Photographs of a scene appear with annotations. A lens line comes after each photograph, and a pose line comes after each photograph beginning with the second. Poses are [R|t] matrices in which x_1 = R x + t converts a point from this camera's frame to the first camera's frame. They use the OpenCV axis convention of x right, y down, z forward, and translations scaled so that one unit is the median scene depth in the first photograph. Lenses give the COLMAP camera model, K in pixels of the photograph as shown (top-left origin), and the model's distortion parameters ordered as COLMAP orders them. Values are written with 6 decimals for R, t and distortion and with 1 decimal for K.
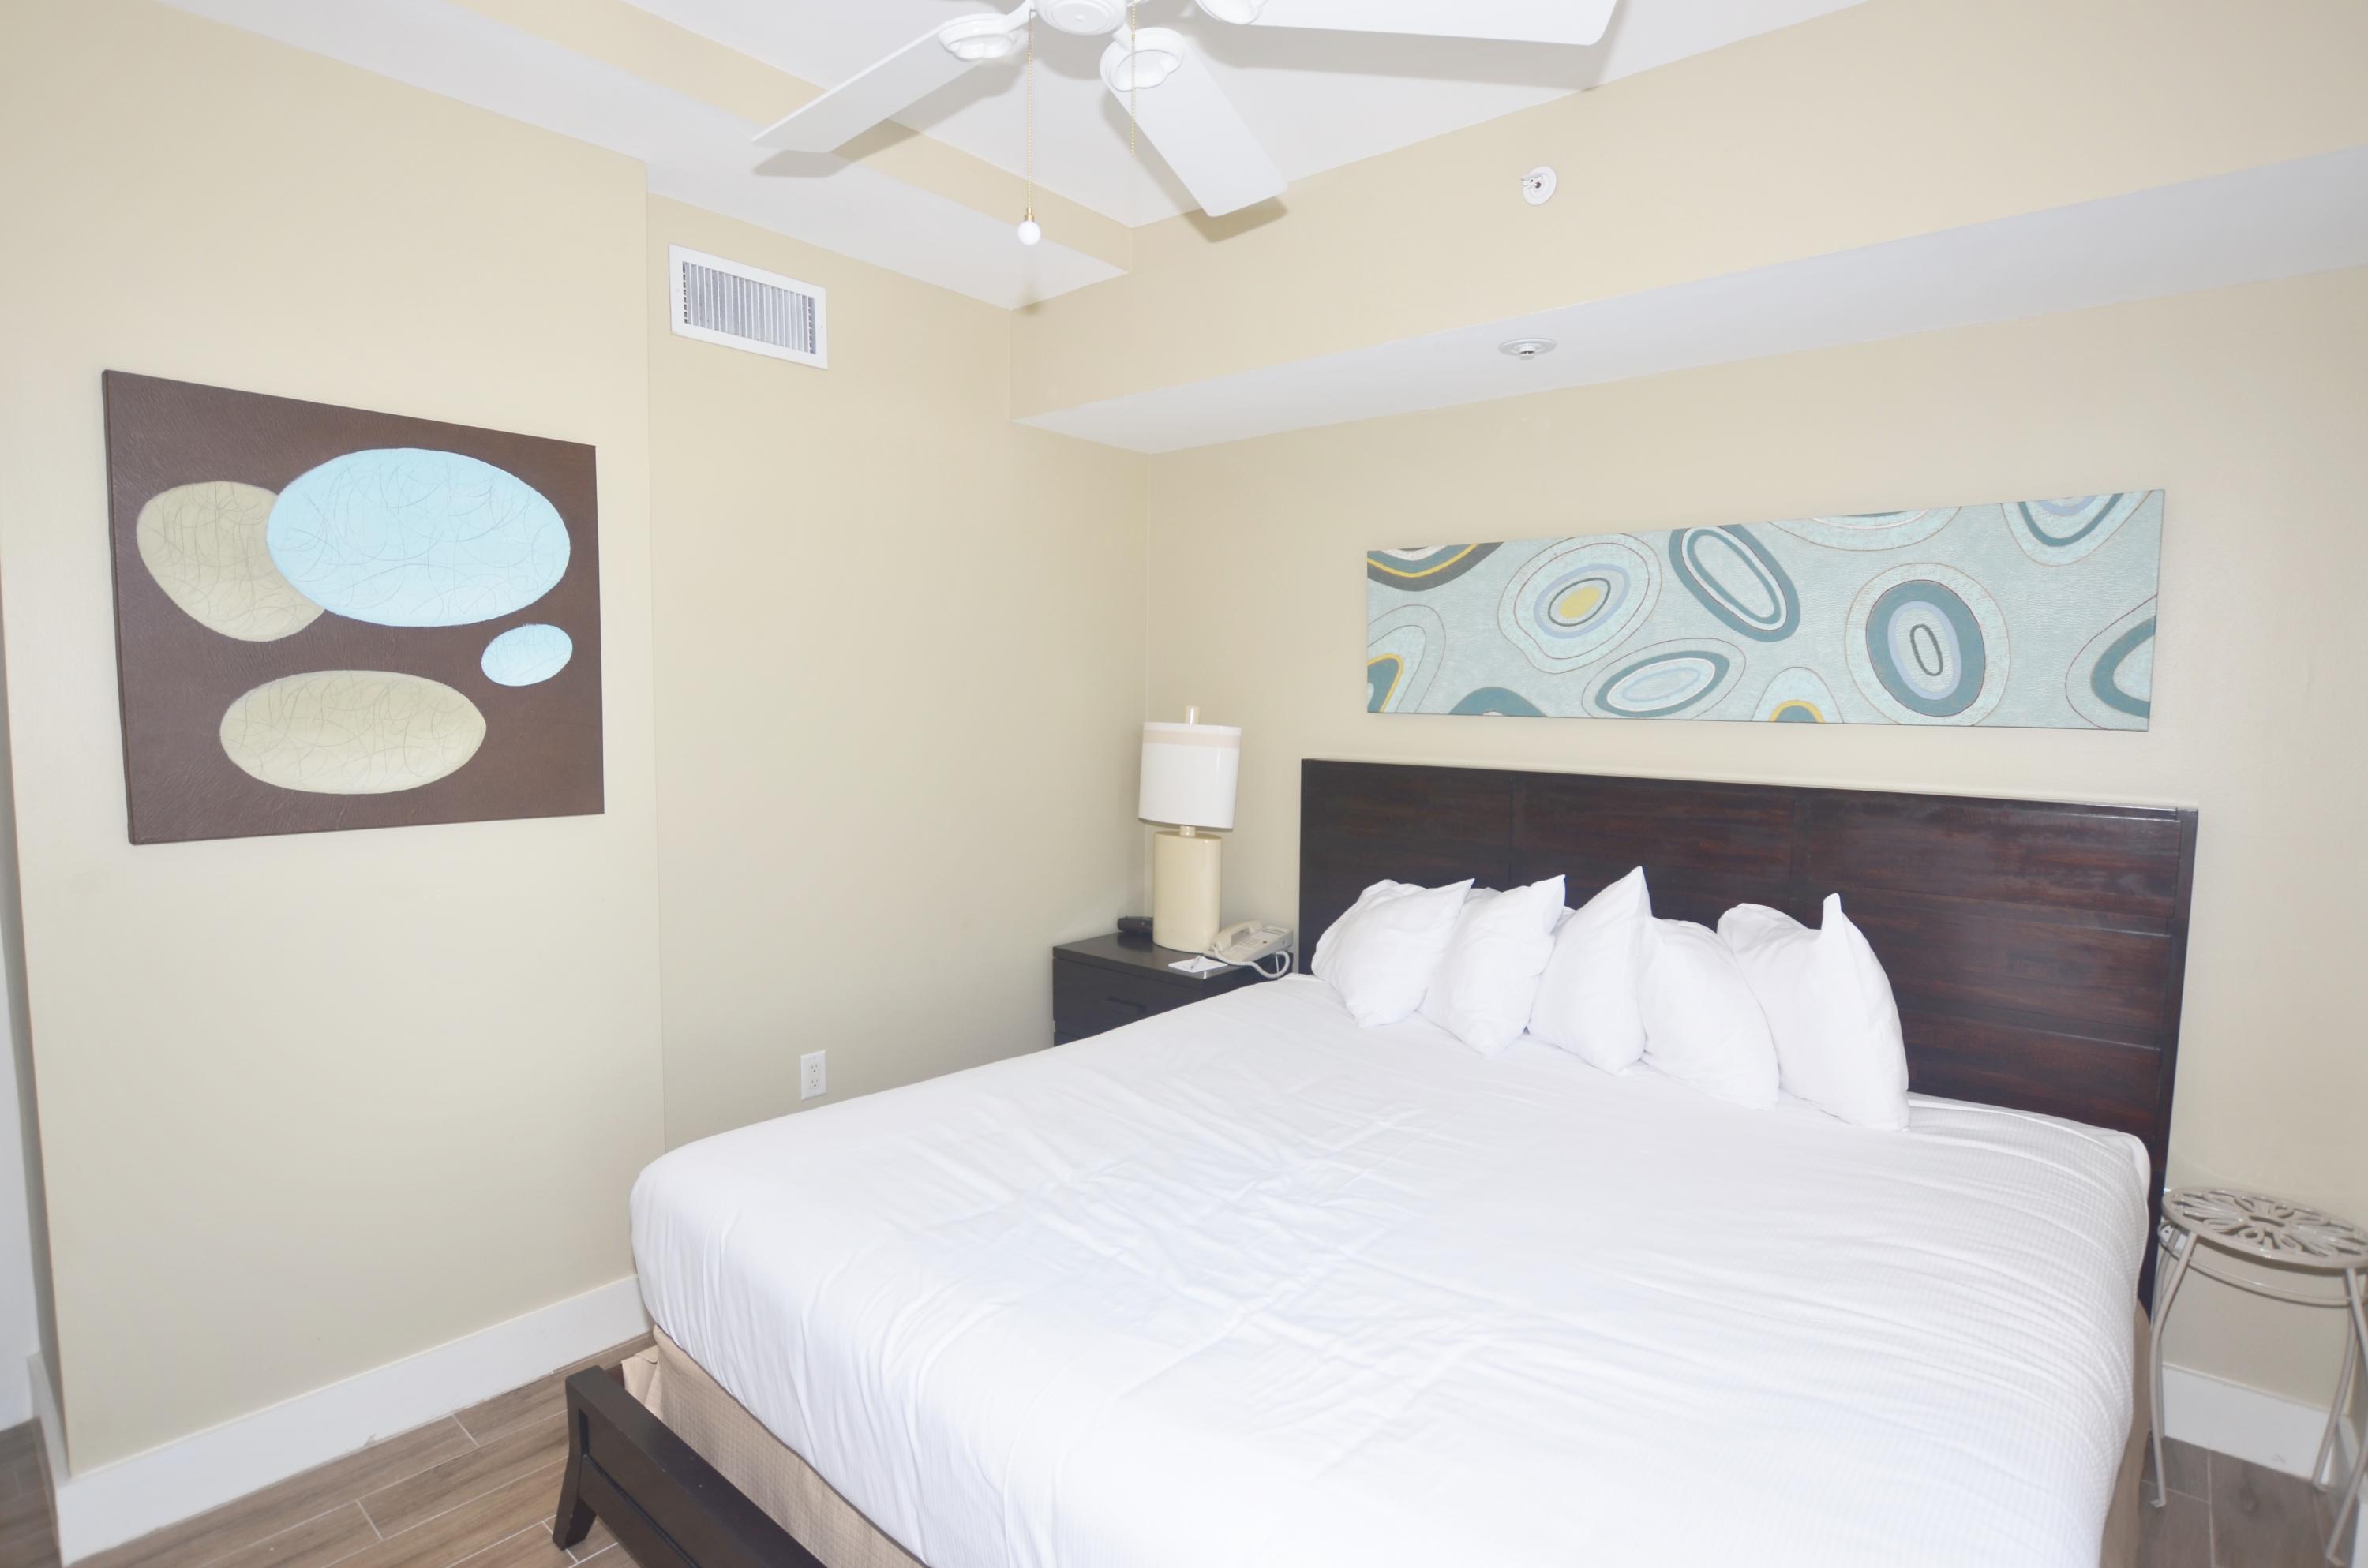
lens RADIAL K [[1175.5, 0, 1184.0], [0, 1175.5, 784.0], [0, 0, 1]] dist [-0.024427, 0.000404]
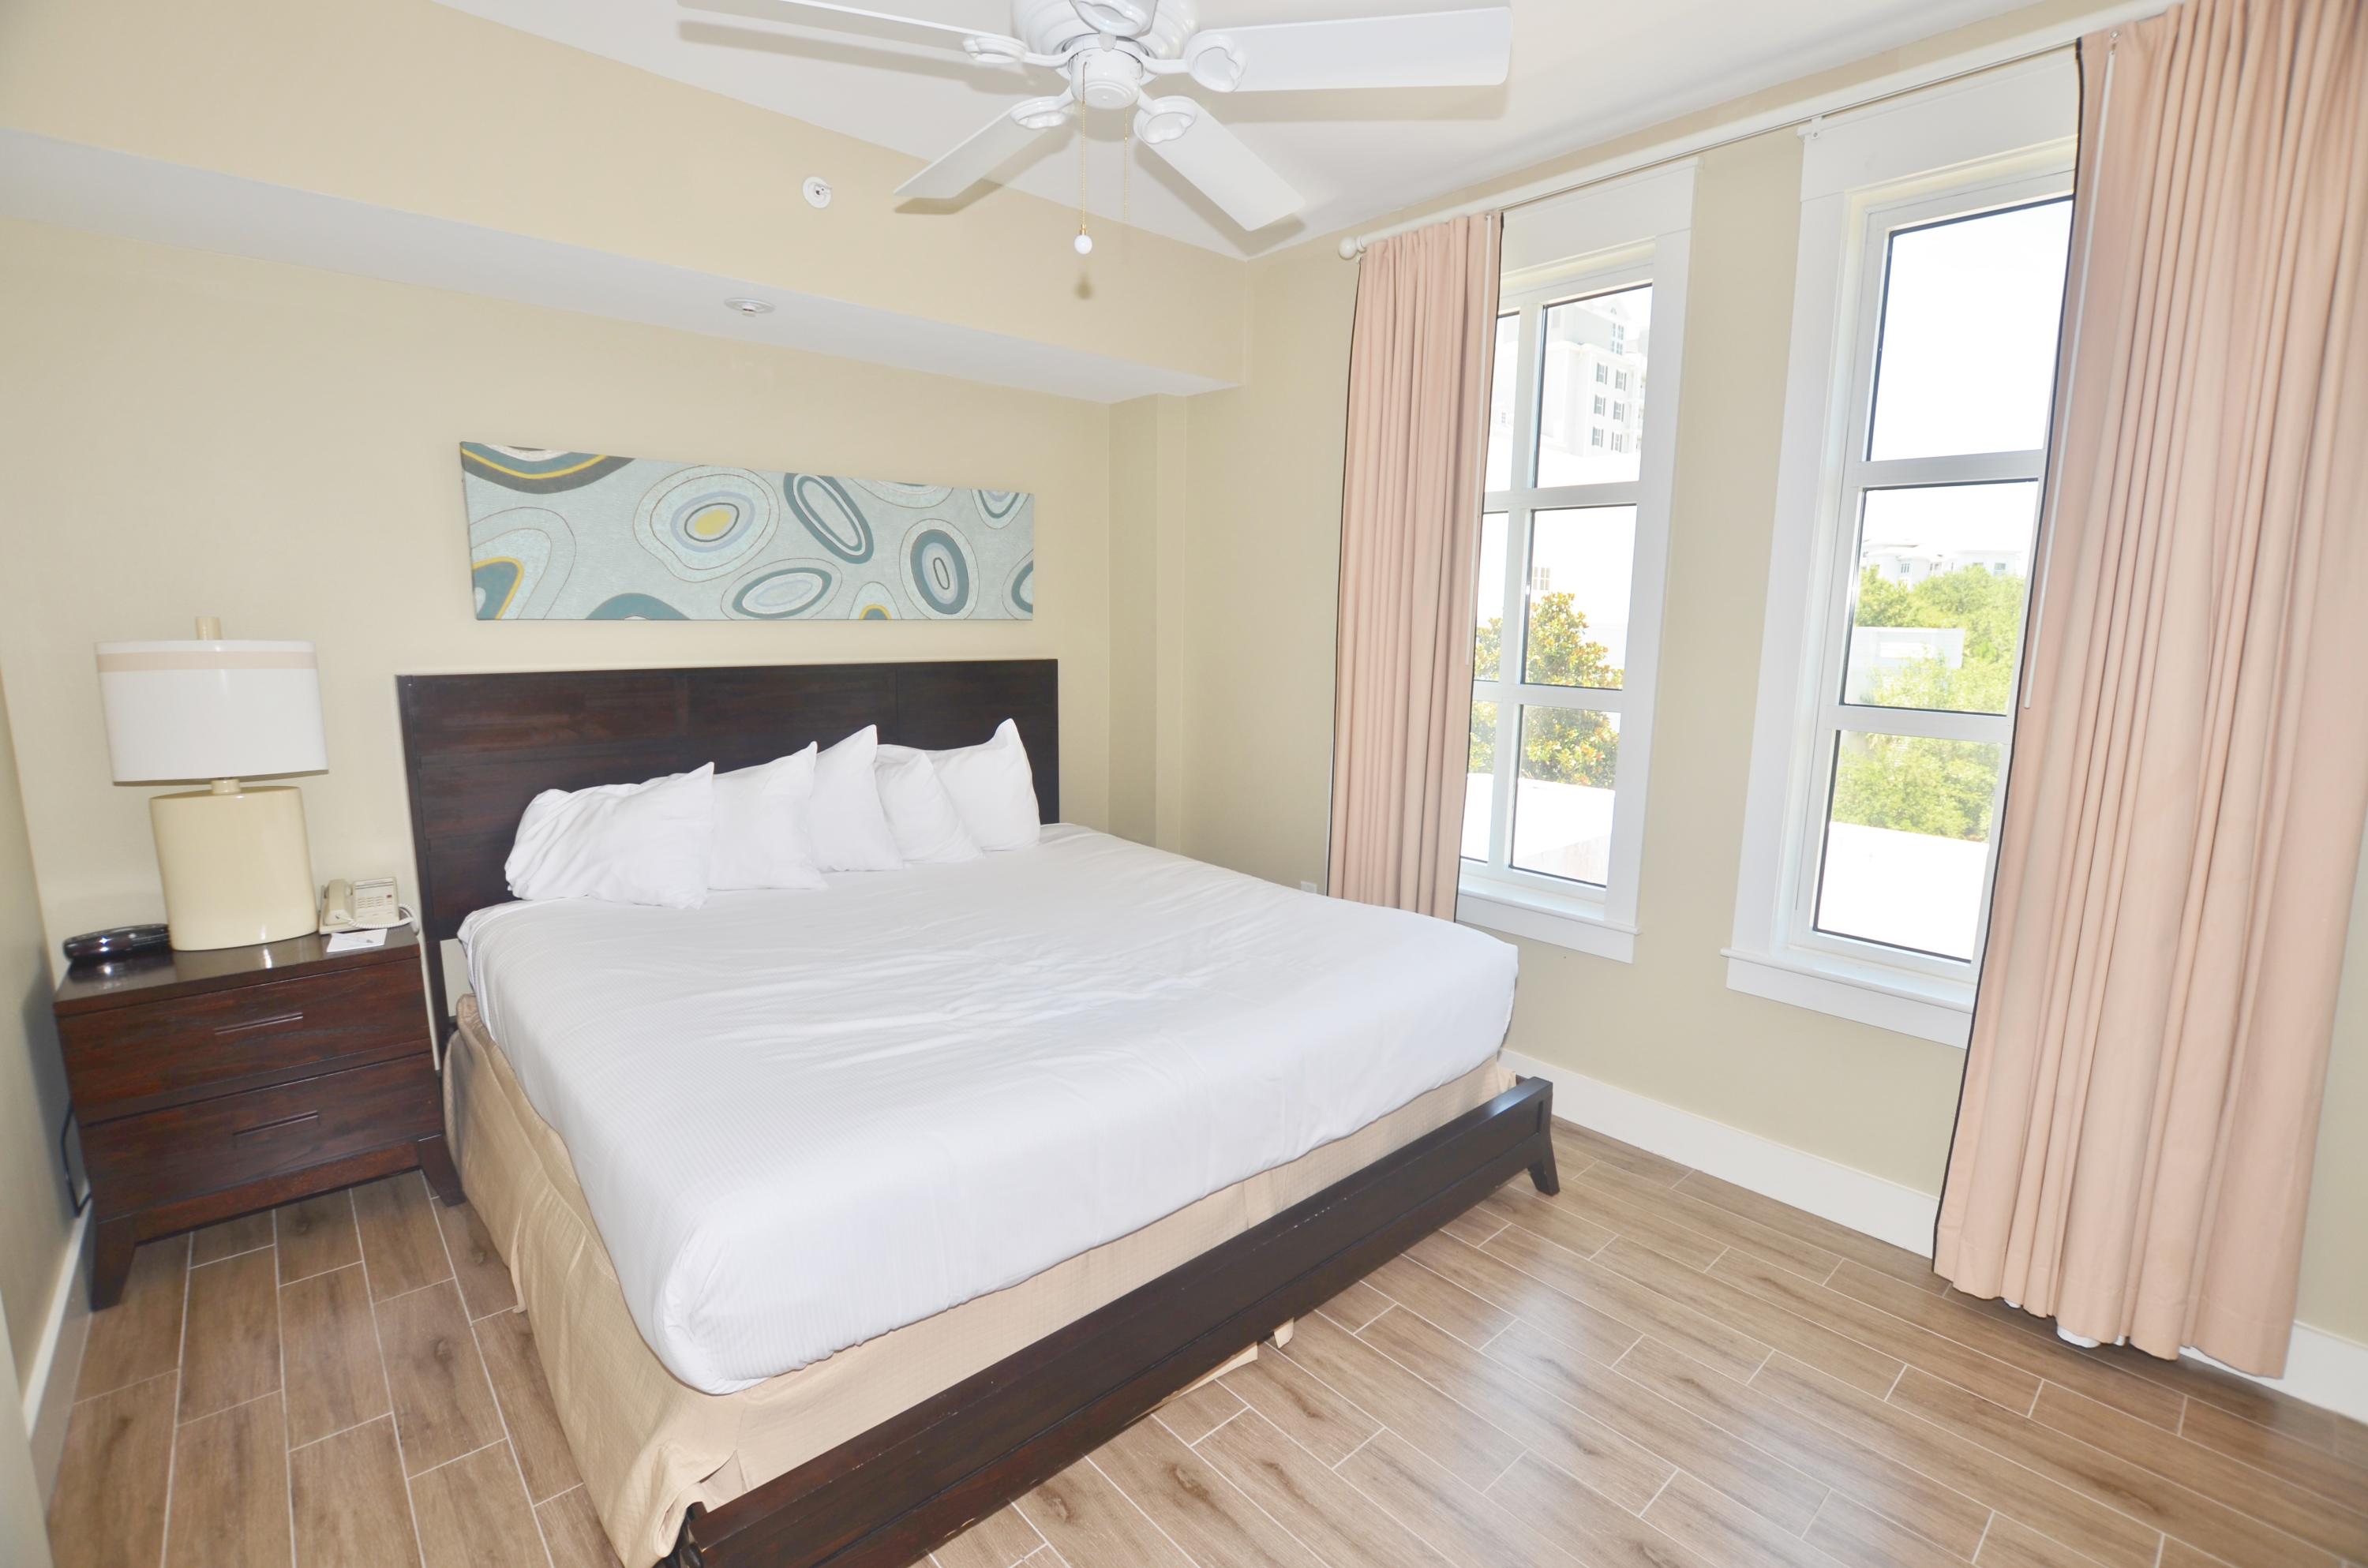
lens RADIAL K [[1047.1, 0, 1186.5], [0, 1047.1, 793.7], [0, 0, 1]] dist [-0.038232, 0.008956]
pose [[0.137469, -0.173903, 0.975121, -0.699259], [0.068903, 0.983761, 0.165730, -0.025783], [-0.988107, 0.044406, 0.147219, 0.395813]]
